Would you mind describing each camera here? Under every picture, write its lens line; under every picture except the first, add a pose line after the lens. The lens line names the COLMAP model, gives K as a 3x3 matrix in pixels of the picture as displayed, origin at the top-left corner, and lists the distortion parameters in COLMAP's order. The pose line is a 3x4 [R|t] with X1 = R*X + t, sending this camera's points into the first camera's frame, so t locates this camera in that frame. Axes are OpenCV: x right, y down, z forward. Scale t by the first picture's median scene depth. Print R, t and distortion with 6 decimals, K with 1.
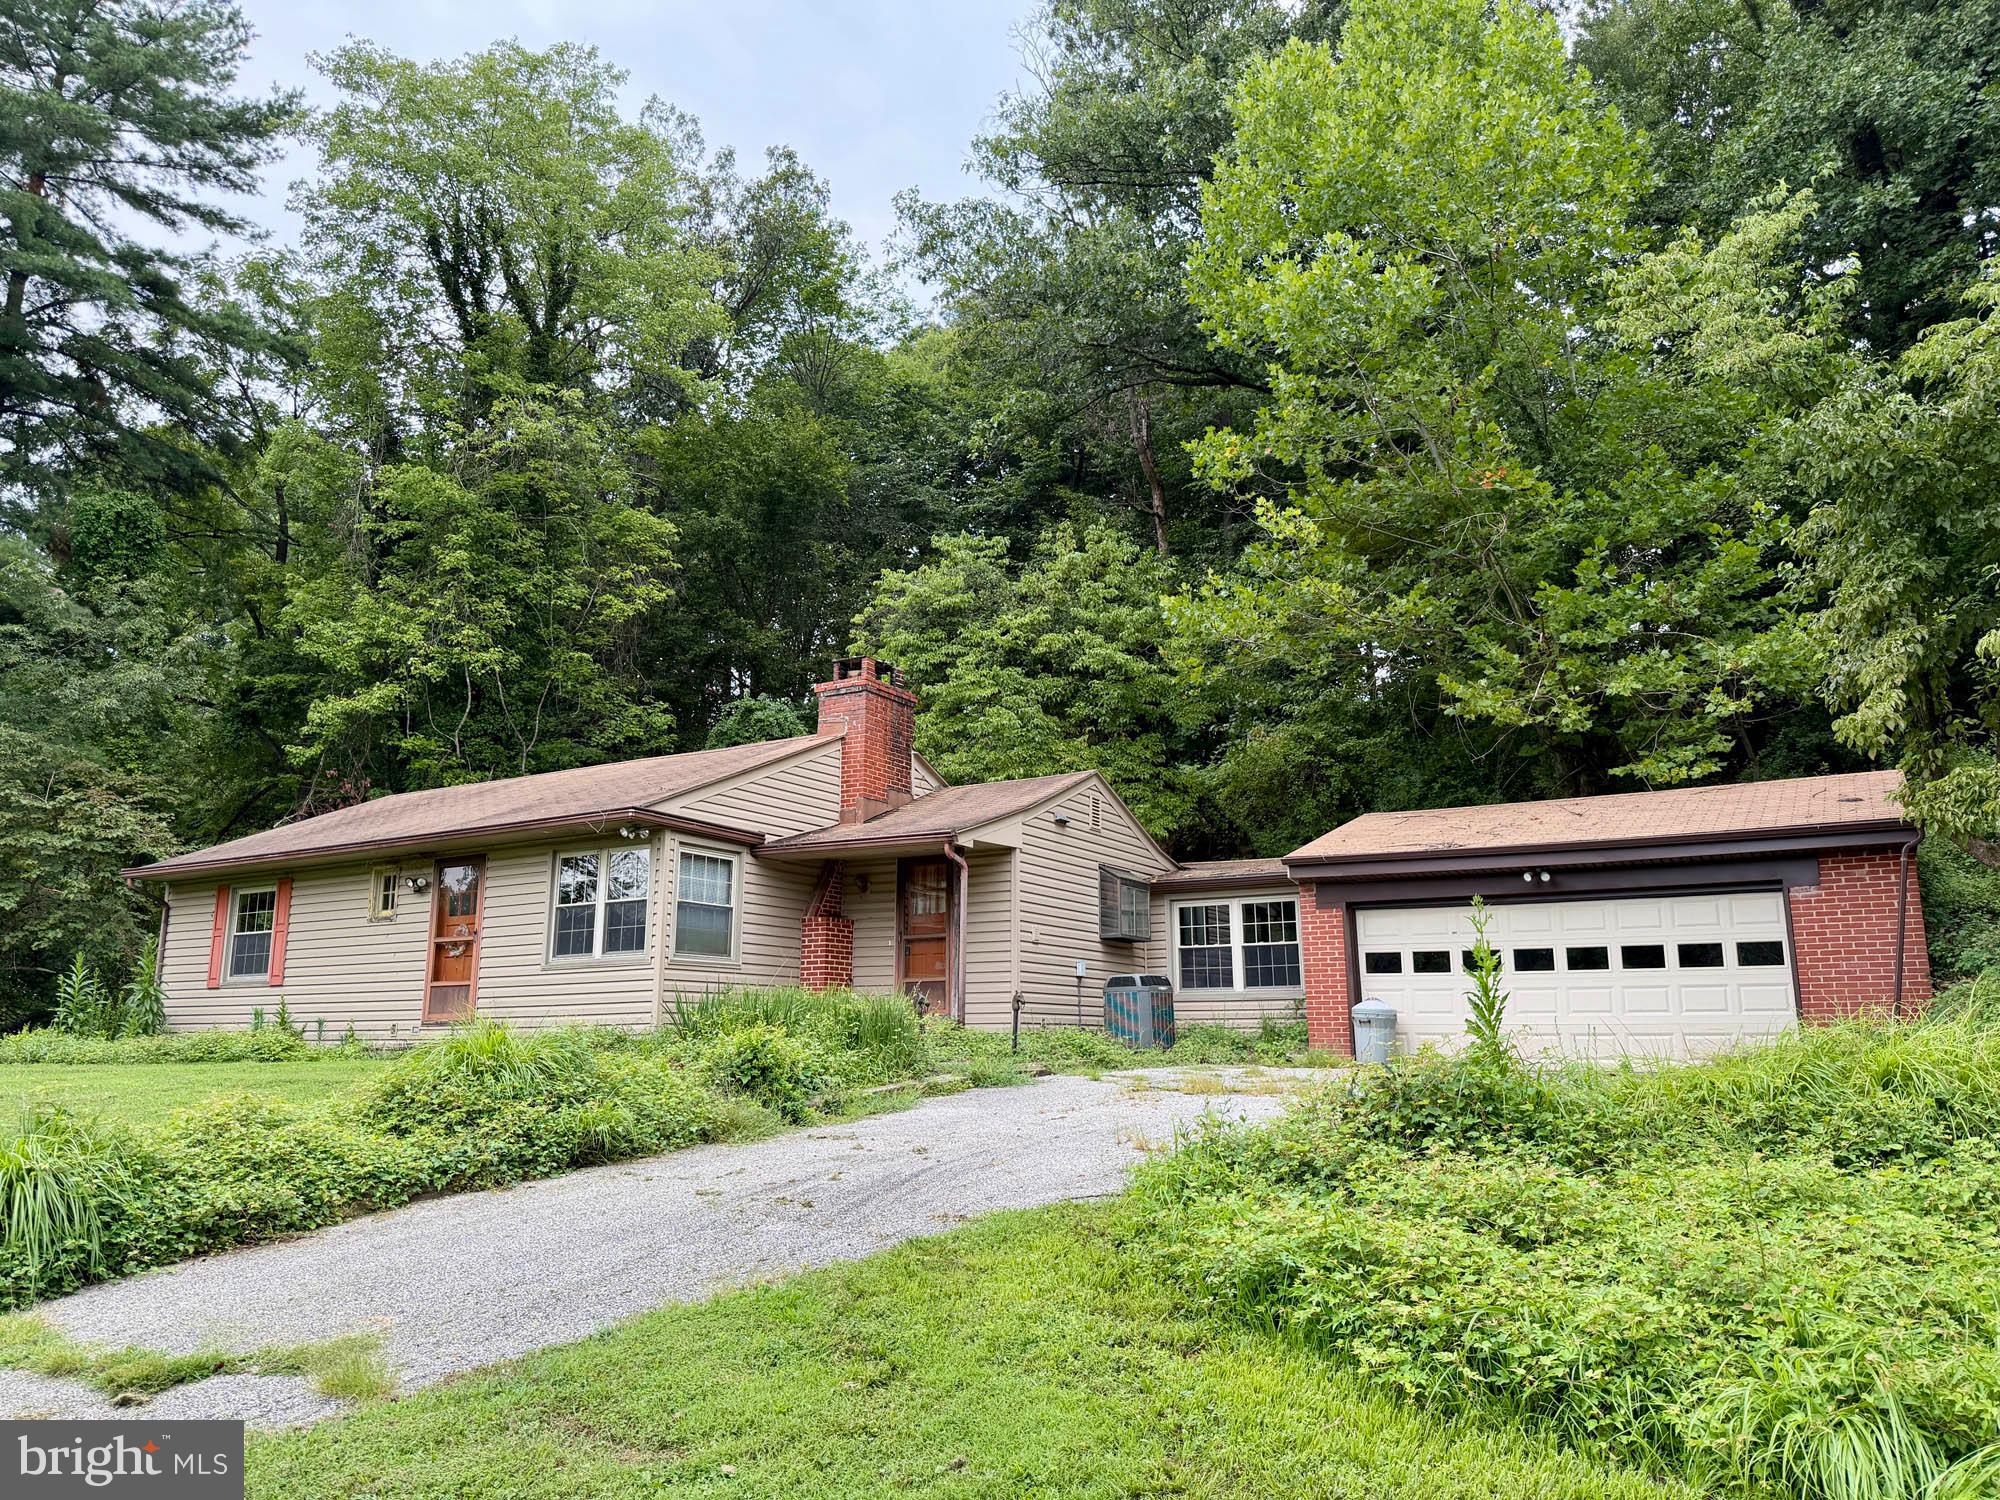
lens RADIAL K [[1390.0, 0, 985.2], [0, 1390.0, 751.1], [0, 0, 1]] dist [0.032842, -0.001313]
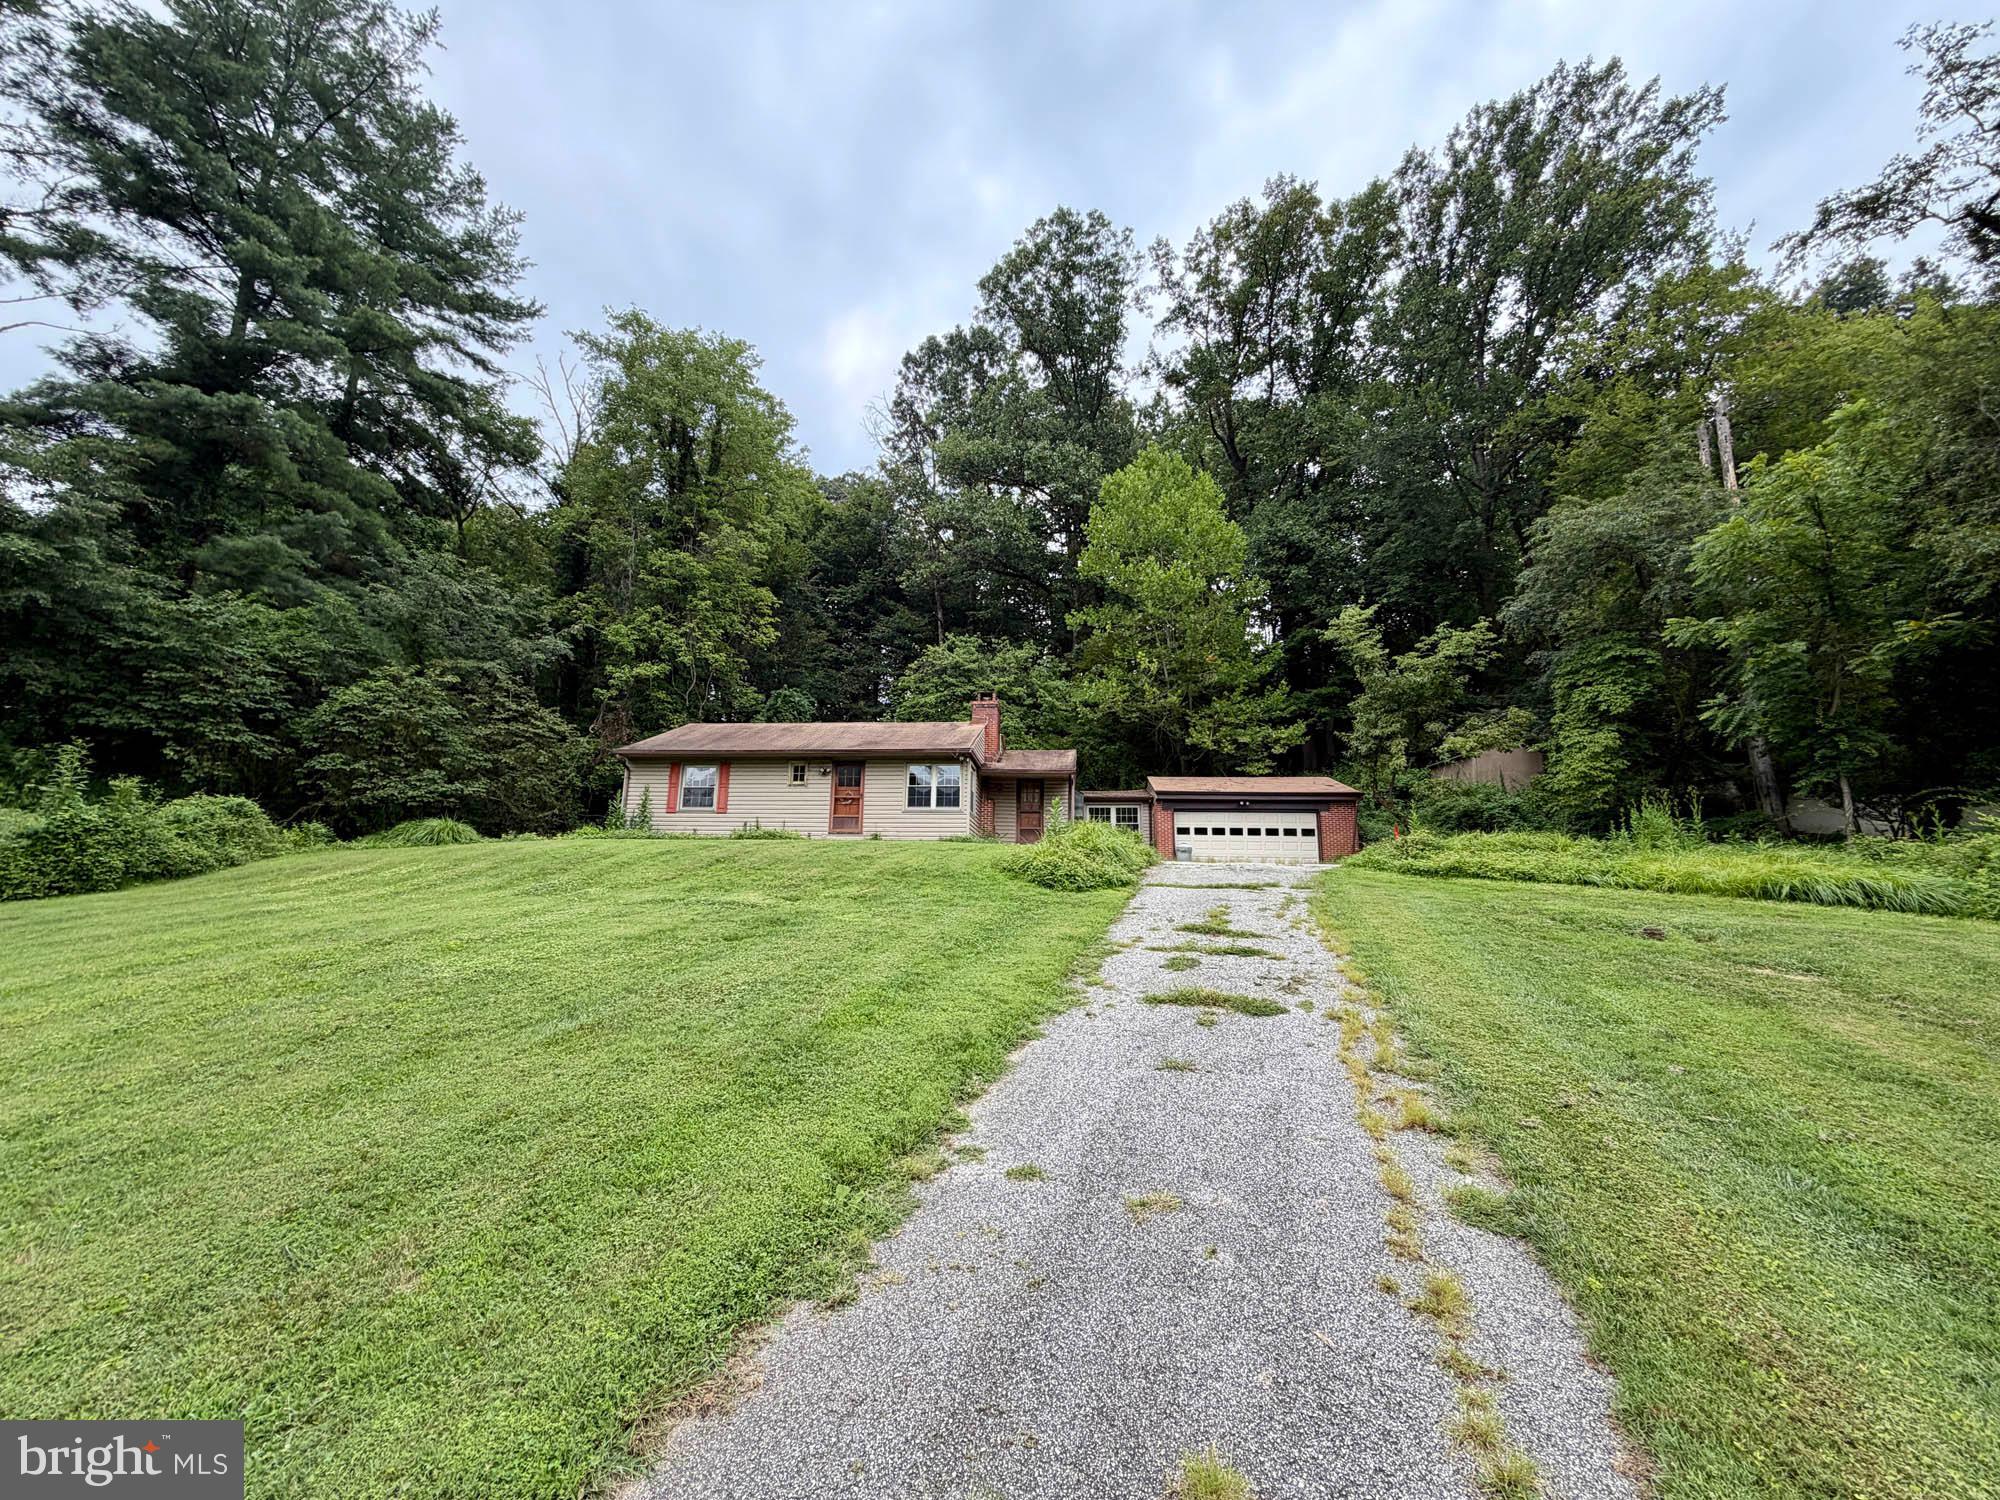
lens RADIAL K [[797.9, 0, 976.6], [0, 797.9, 760.4], [0, 0, 1]] dist [0.001751, -0.000692]
pose [[0.912176, 0.094849, 0.398672, -0.671378], [-0.108168, 0.994072, 0.010990, 0.036771], [-0.395266, -0.053148, 0.917028, -0.256721]]
